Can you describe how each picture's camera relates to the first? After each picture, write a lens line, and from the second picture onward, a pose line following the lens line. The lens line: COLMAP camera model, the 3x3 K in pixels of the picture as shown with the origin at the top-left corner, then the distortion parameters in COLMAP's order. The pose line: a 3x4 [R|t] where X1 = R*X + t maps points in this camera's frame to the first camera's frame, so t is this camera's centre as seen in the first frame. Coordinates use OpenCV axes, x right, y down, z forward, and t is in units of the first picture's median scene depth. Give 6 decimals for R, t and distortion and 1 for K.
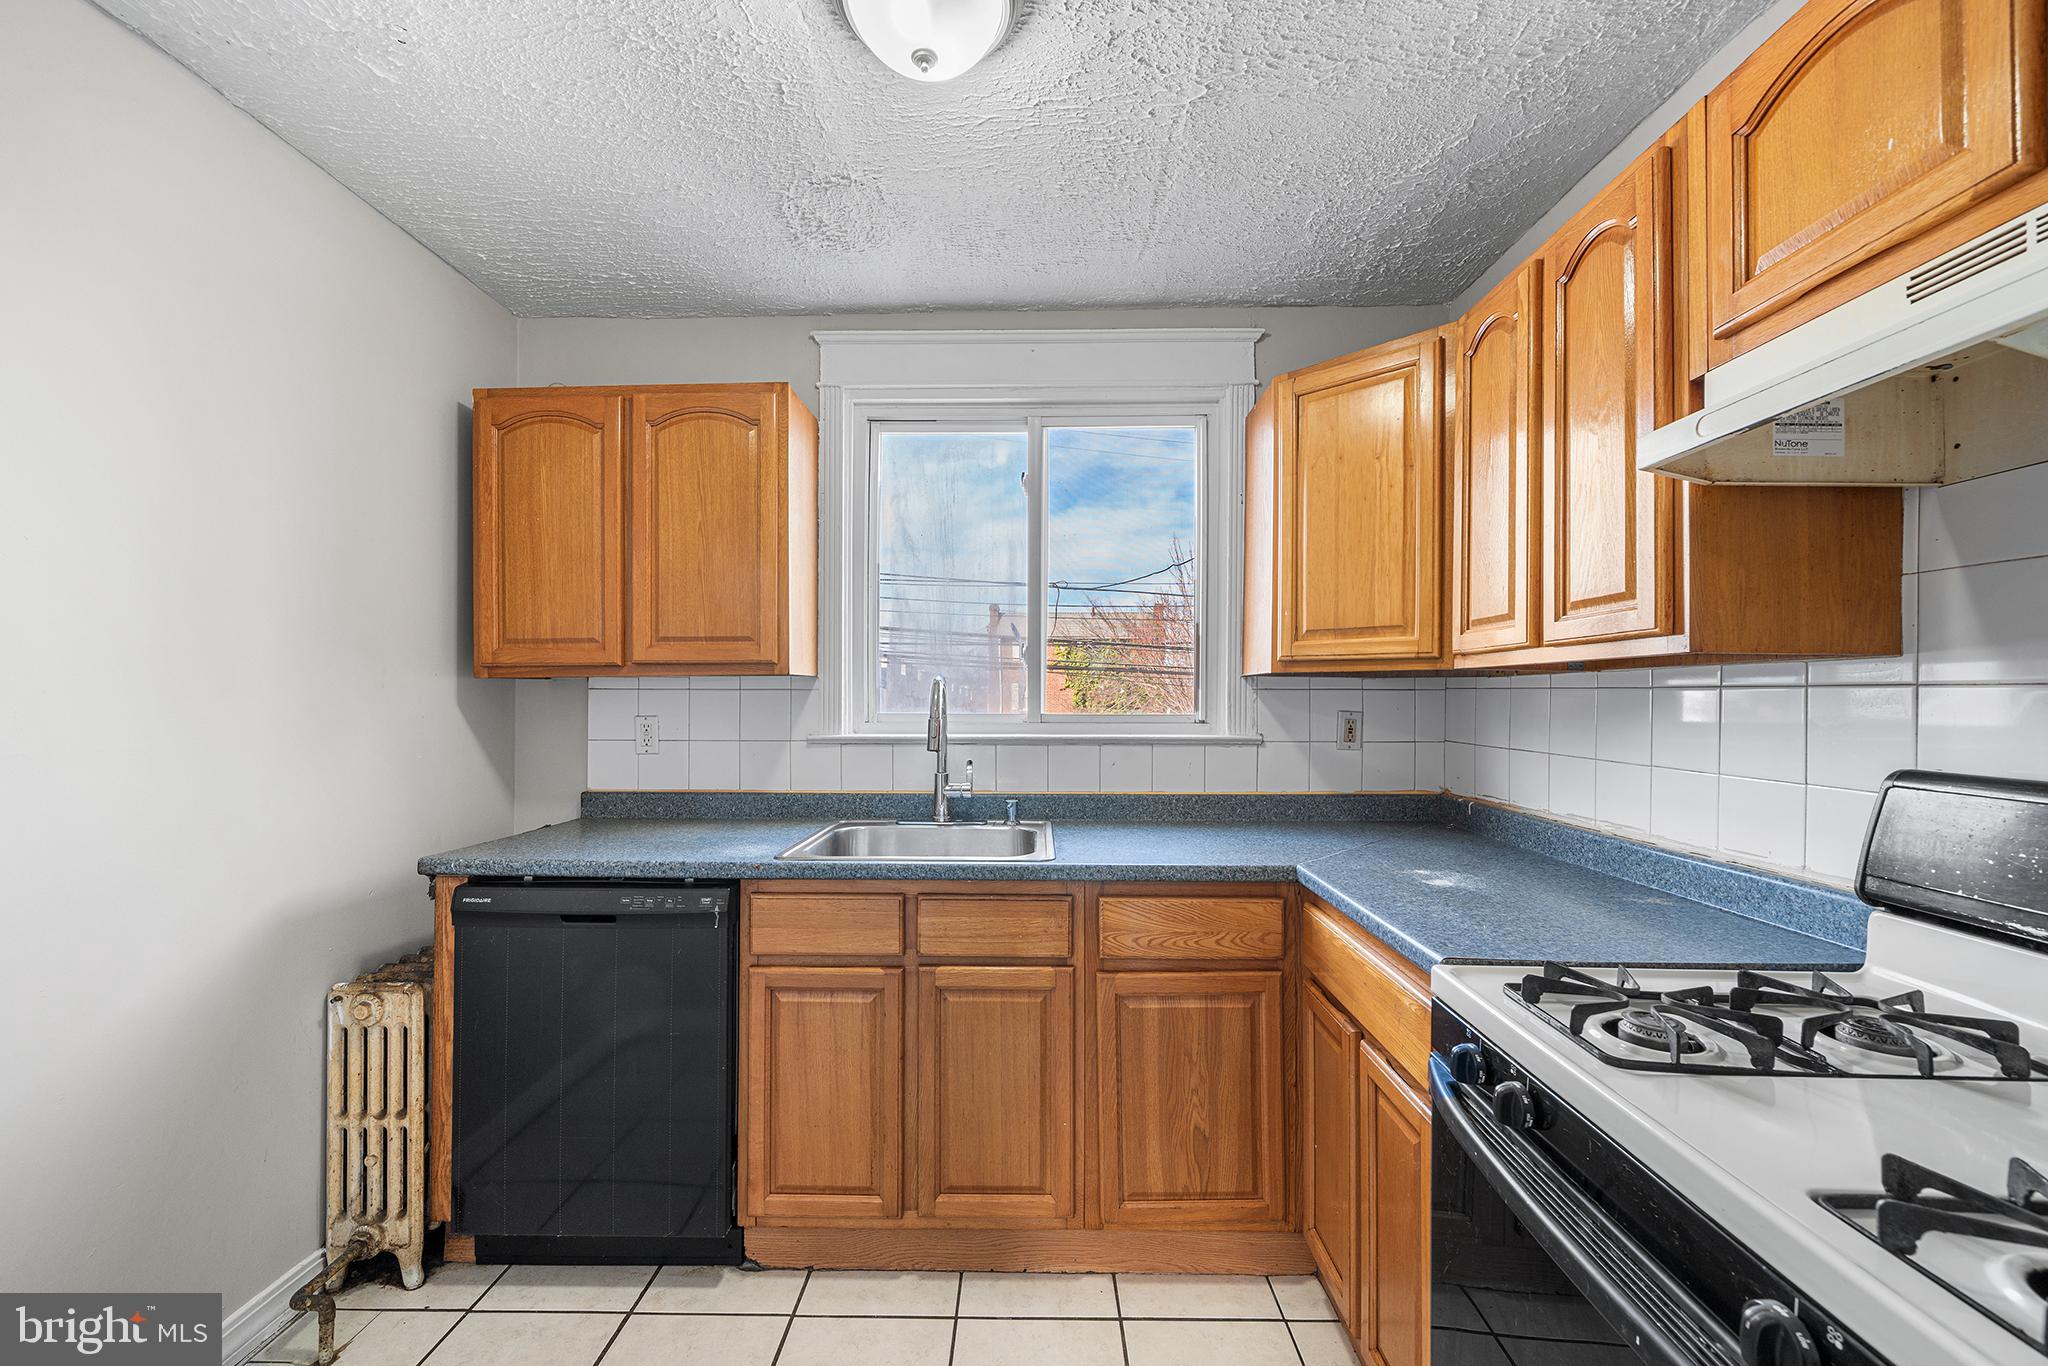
lens RADIAL K [[780.2, 0, 1024.3], [0, 780.2, 691.1], [0, 0, 1]] dist [0.000120, -0.000212]
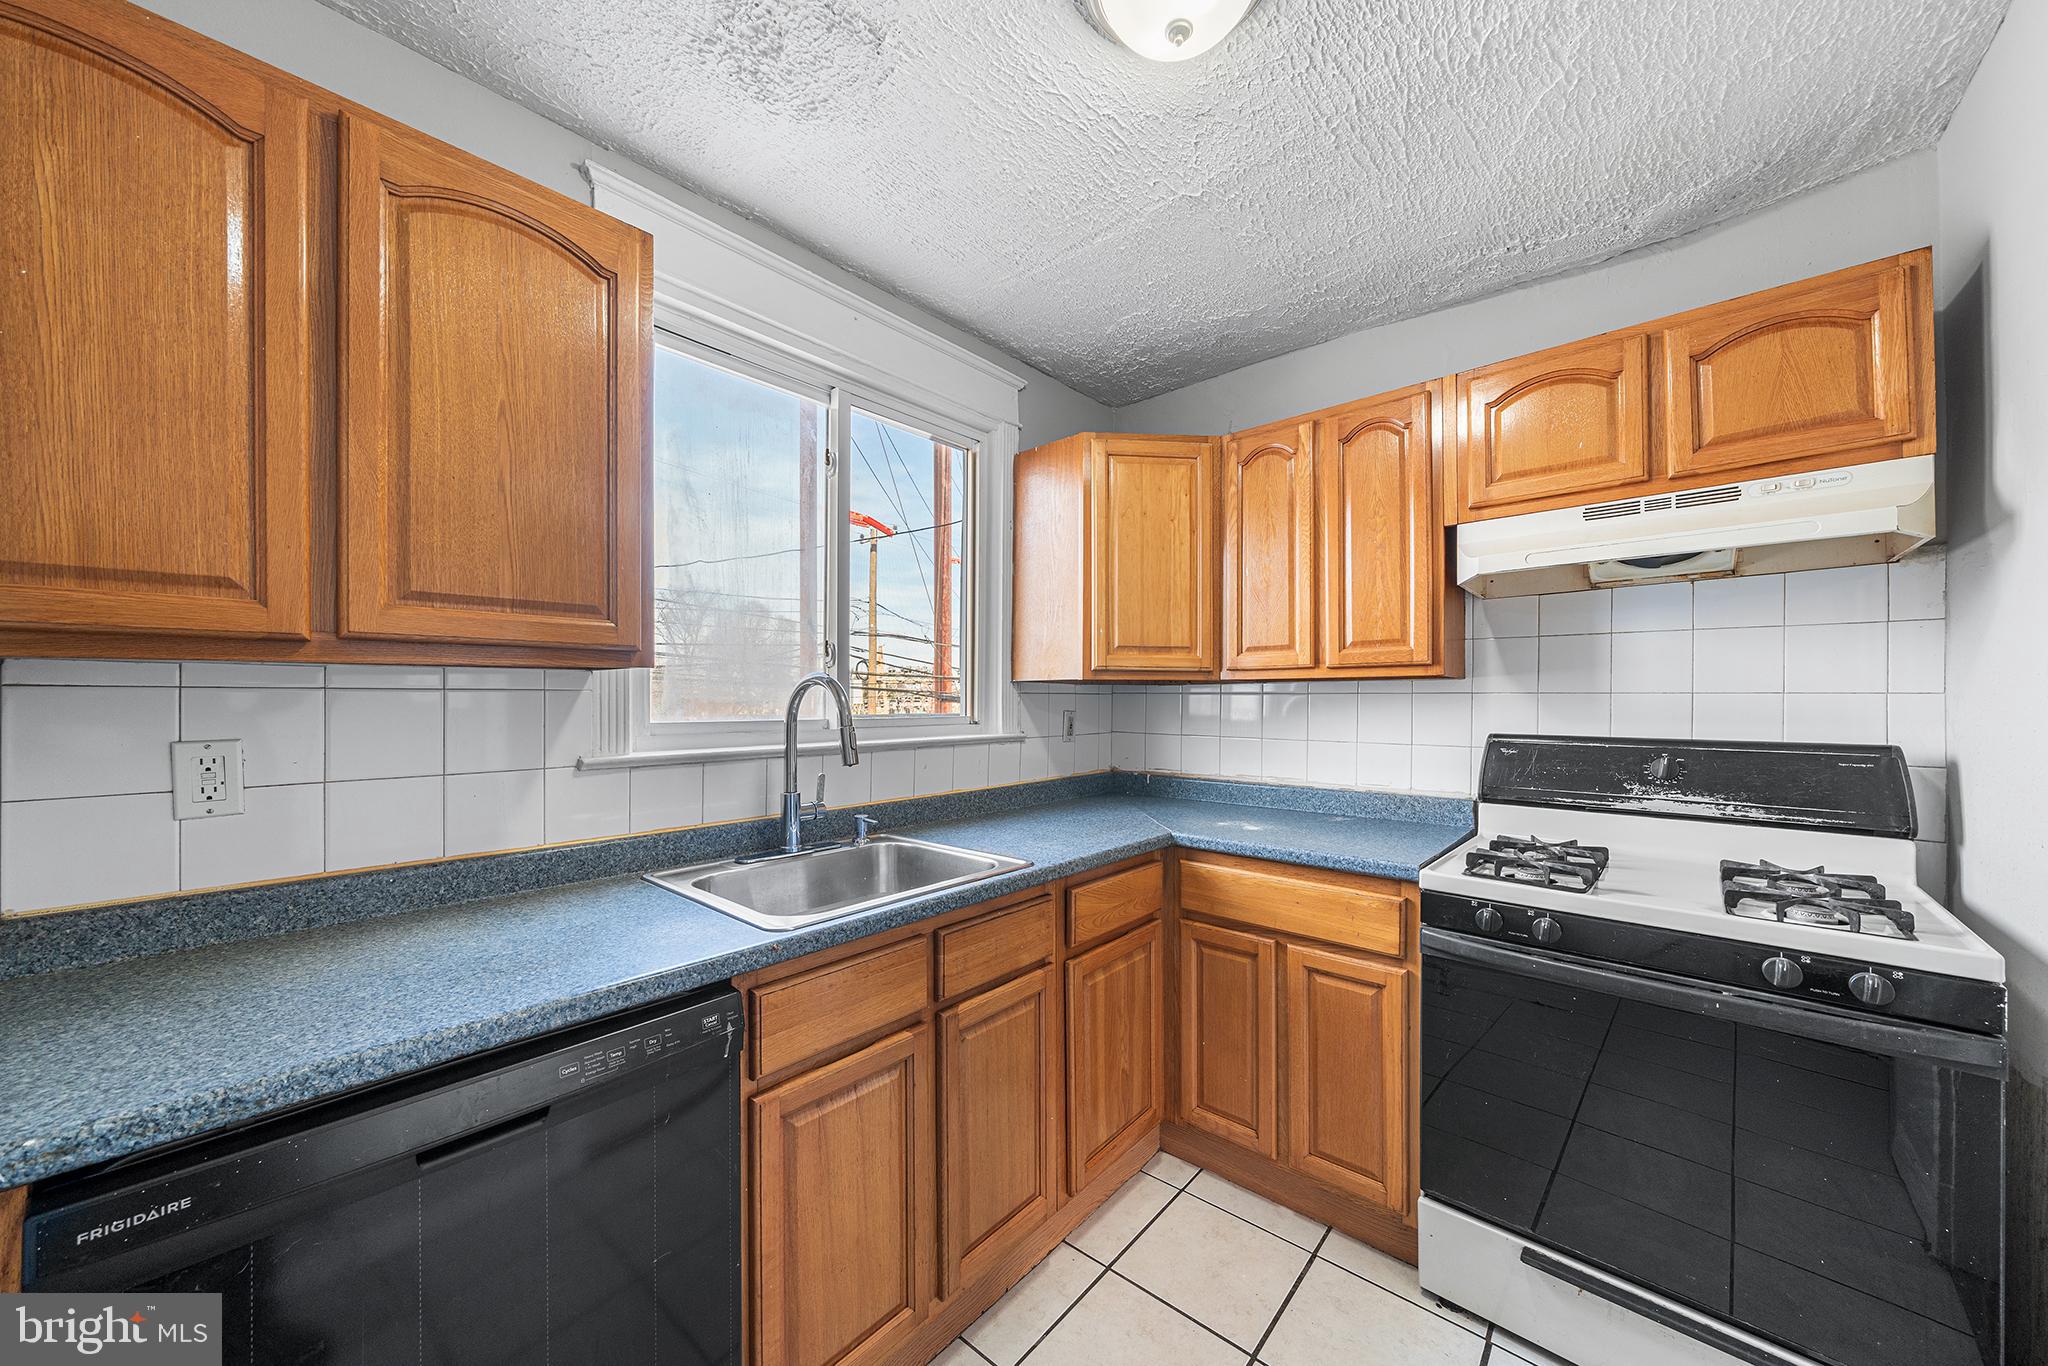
lens RADIAL K [[712.0, 0, 1016.6], [0, 712.0, 699.1], [0, 0, 1]] dist [-0.002293, -0.000147]
pose [[0.651335, -0.001650, 0.758788, -0.674199], [-0.003149, 0.999983, 0.004878, 0.001945], [-0.758784, -0.005567, 0.651319, 0.425711]]
